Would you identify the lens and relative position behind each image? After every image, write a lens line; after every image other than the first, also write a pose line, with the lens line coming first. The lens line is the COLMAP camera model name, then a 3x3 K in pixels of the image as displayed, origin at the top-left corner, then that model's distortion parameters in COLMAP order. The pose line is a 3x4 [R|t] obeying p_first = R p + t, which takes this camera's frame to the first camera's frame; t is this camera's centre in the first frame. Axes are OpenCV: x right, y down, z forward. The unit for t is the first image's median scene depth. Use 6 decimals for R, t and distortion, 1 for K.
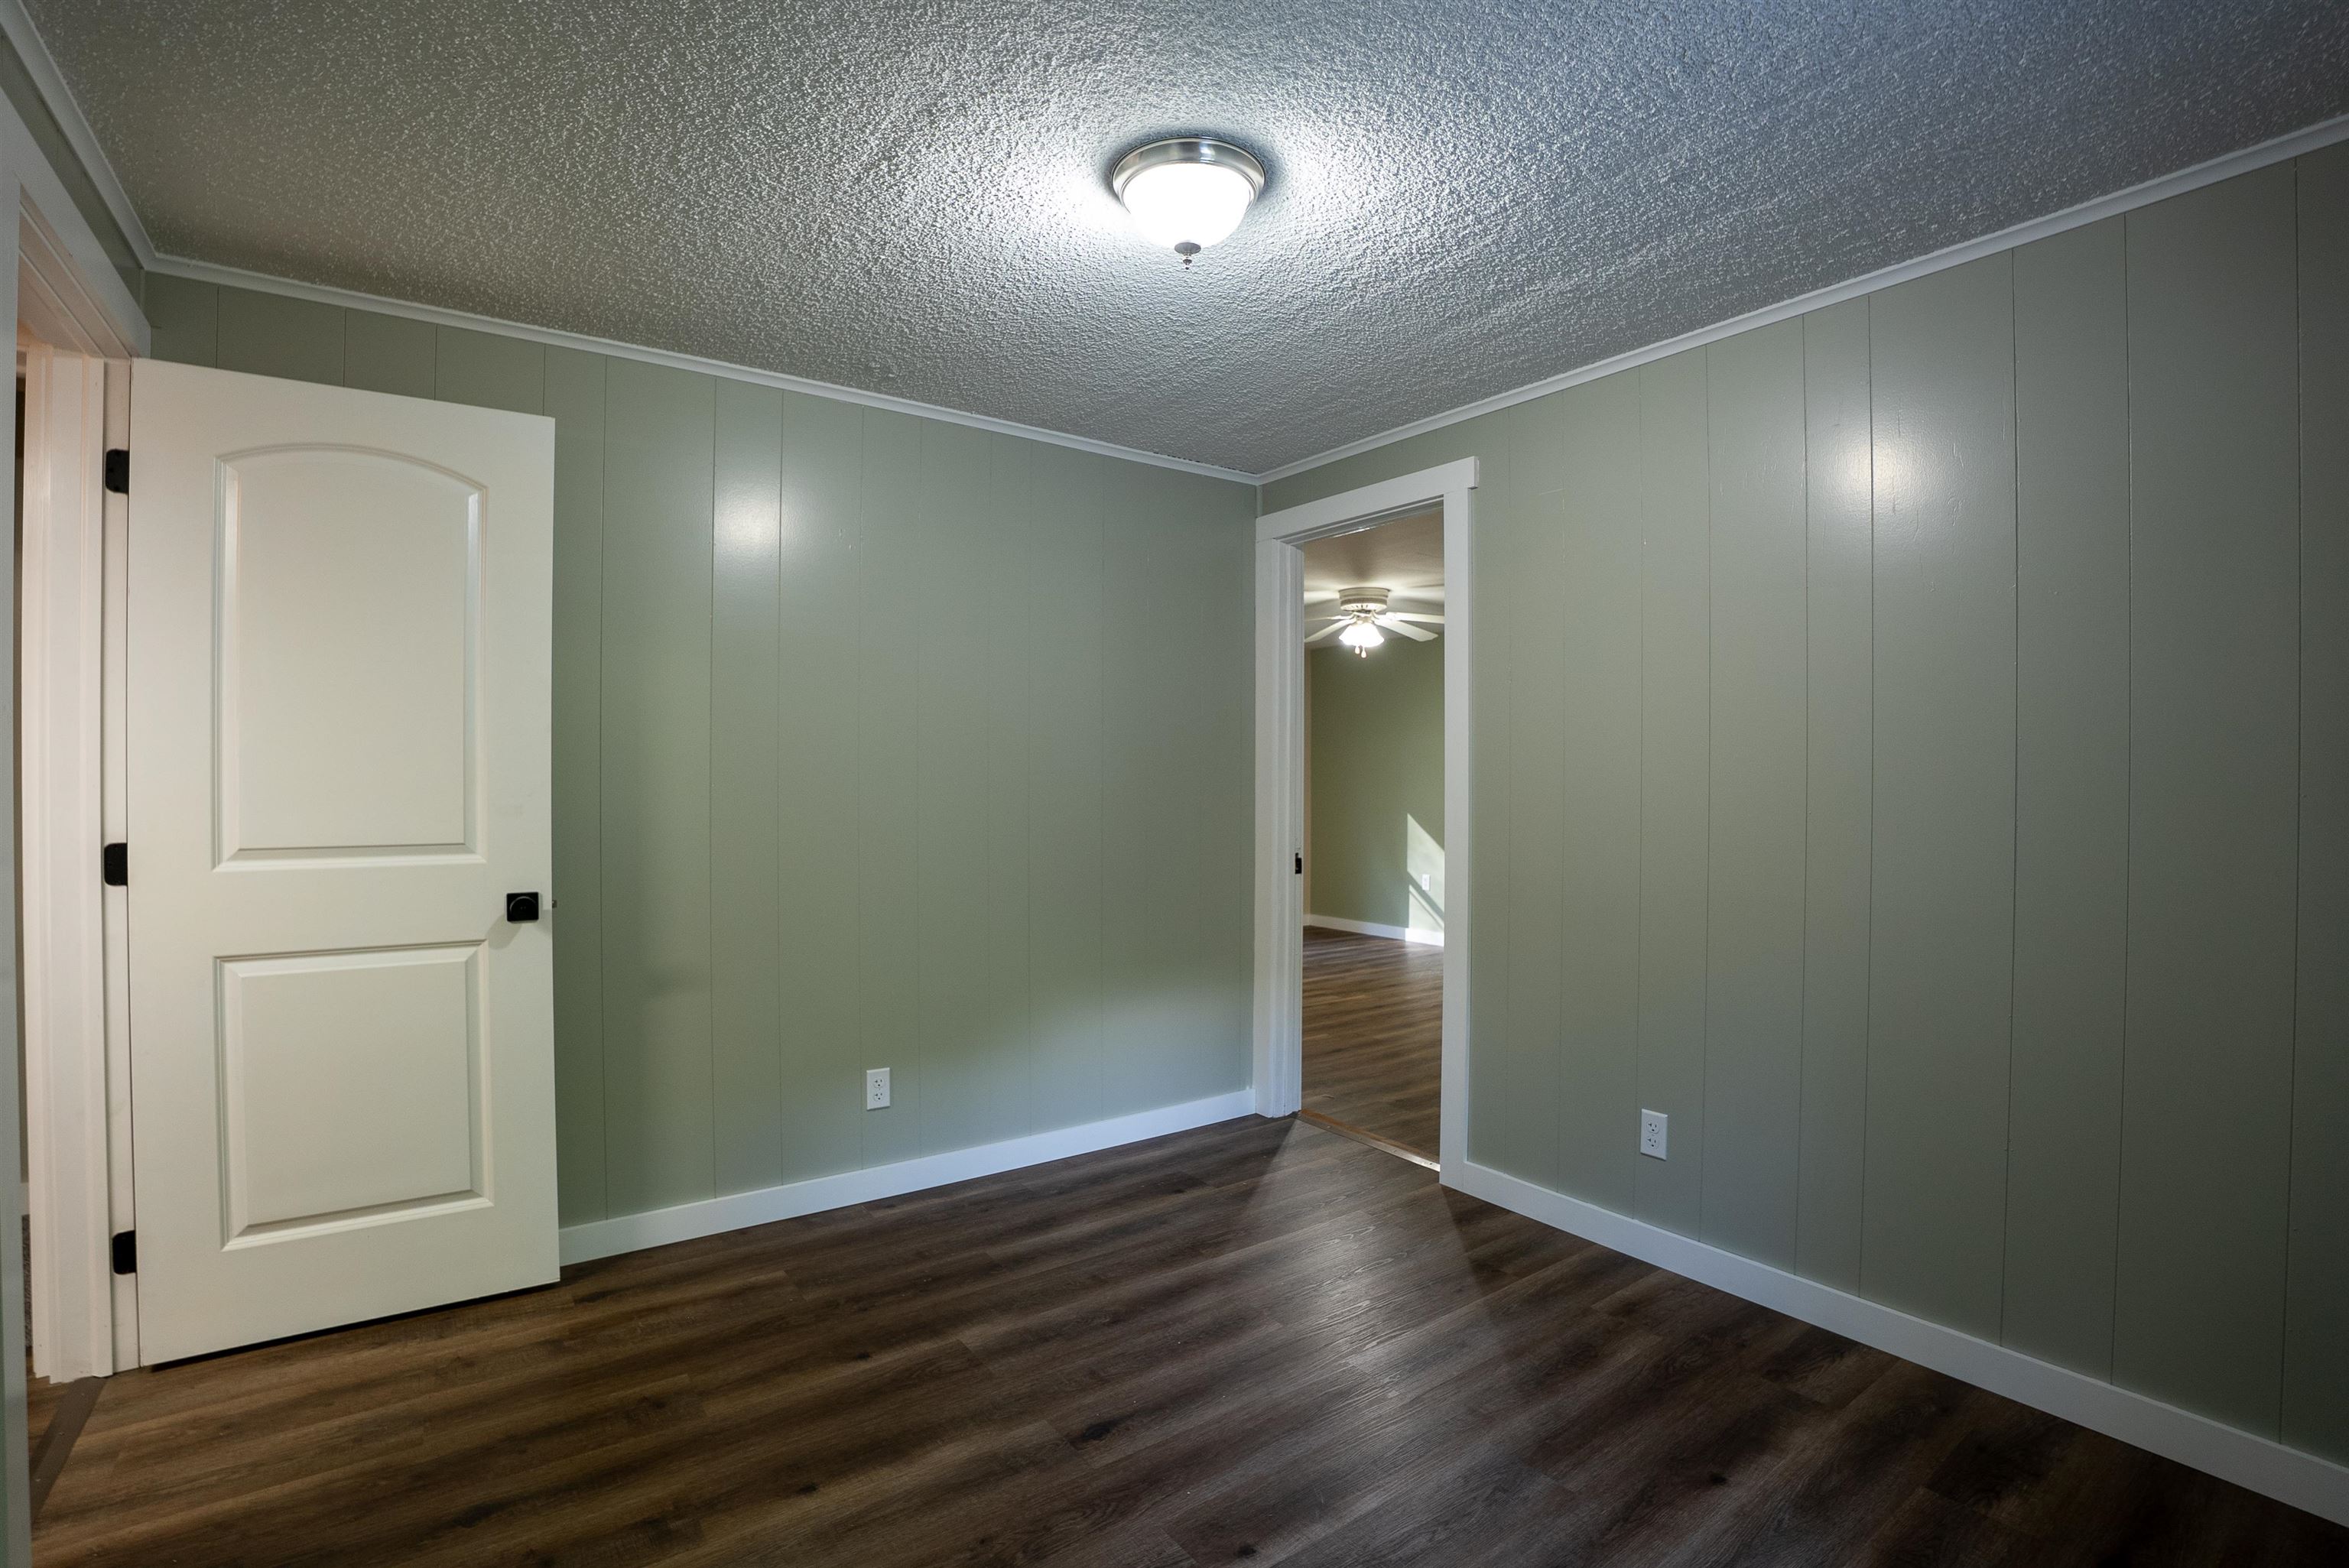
lens RADIAL K [[1081.3, 0, 1174.5], [0, 1081.3, 784.0], [0, 0, 1]] dist [-0.057023, 0.013134]
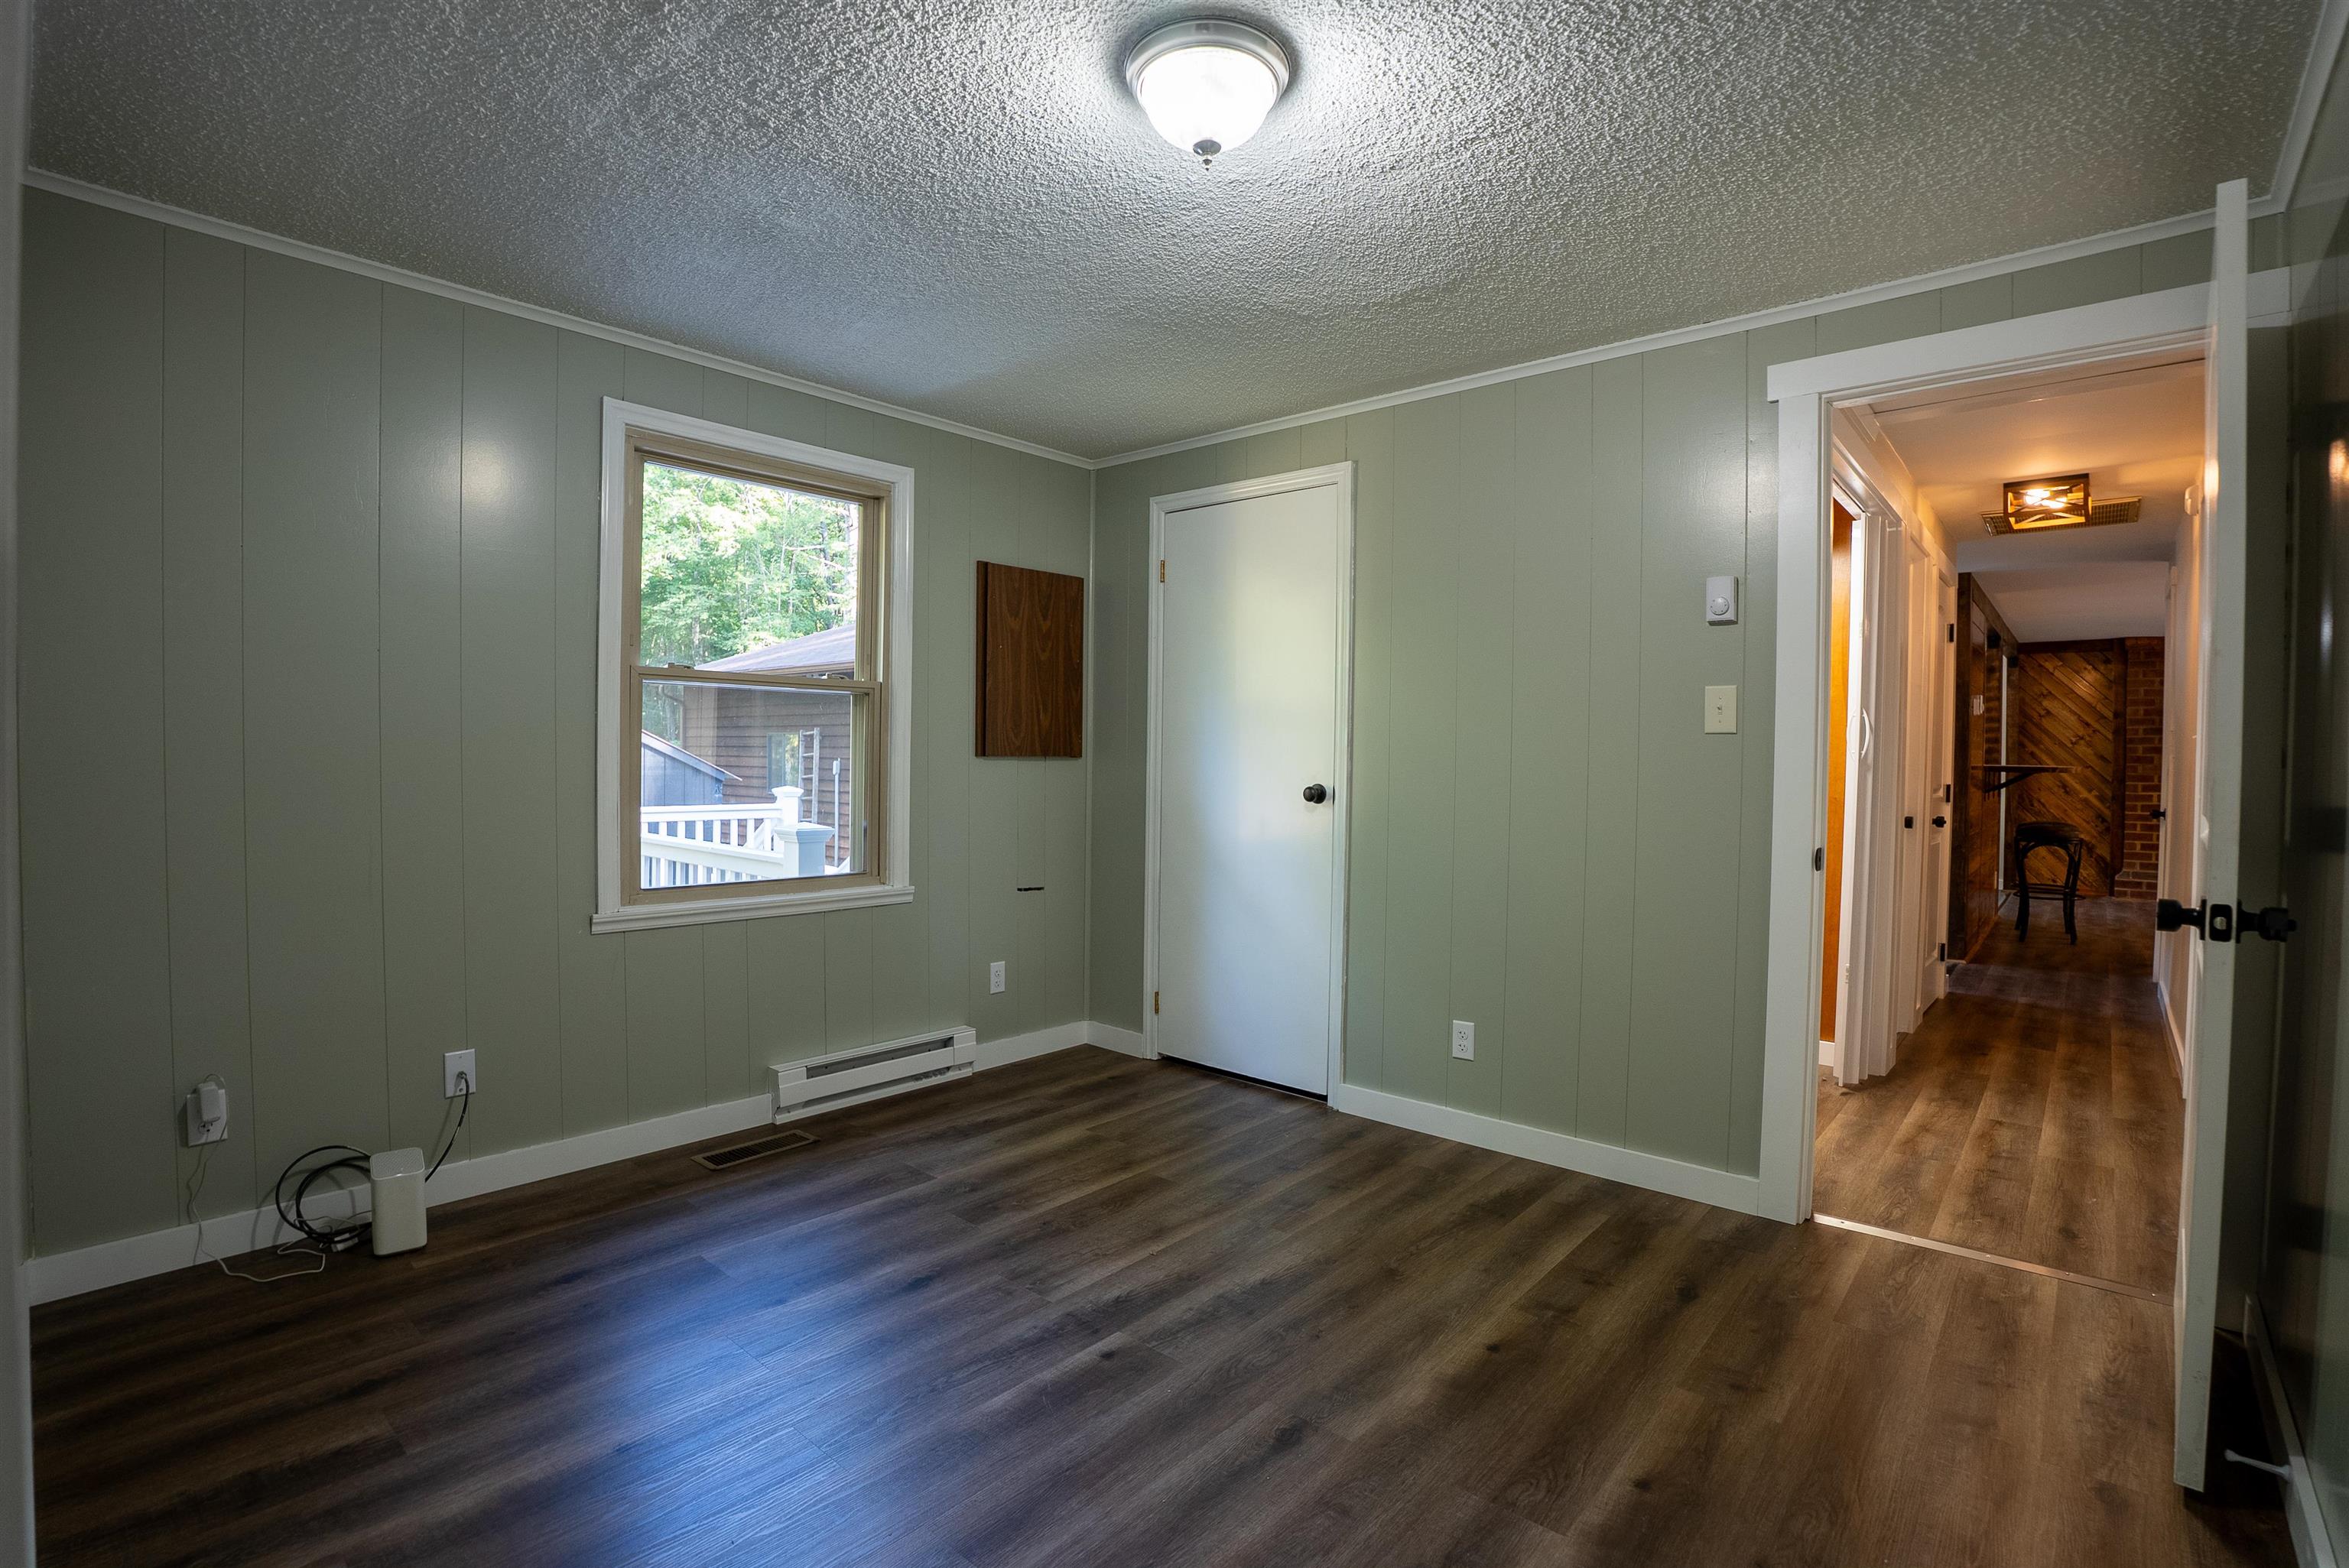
lens RADIAL K [[1081.3, 0, 1174.5], [0, 1081.3, 784.0], [0, 0, 1]] dist [-0.057023, 0.013134]
pose [[-0.974163, -0.010542, -0.225599, 0.233427], [-0.018422, 0.999290, 0.032851, 0.022419], [0.225092, 0.036158, -0.973666, 1.841393]]
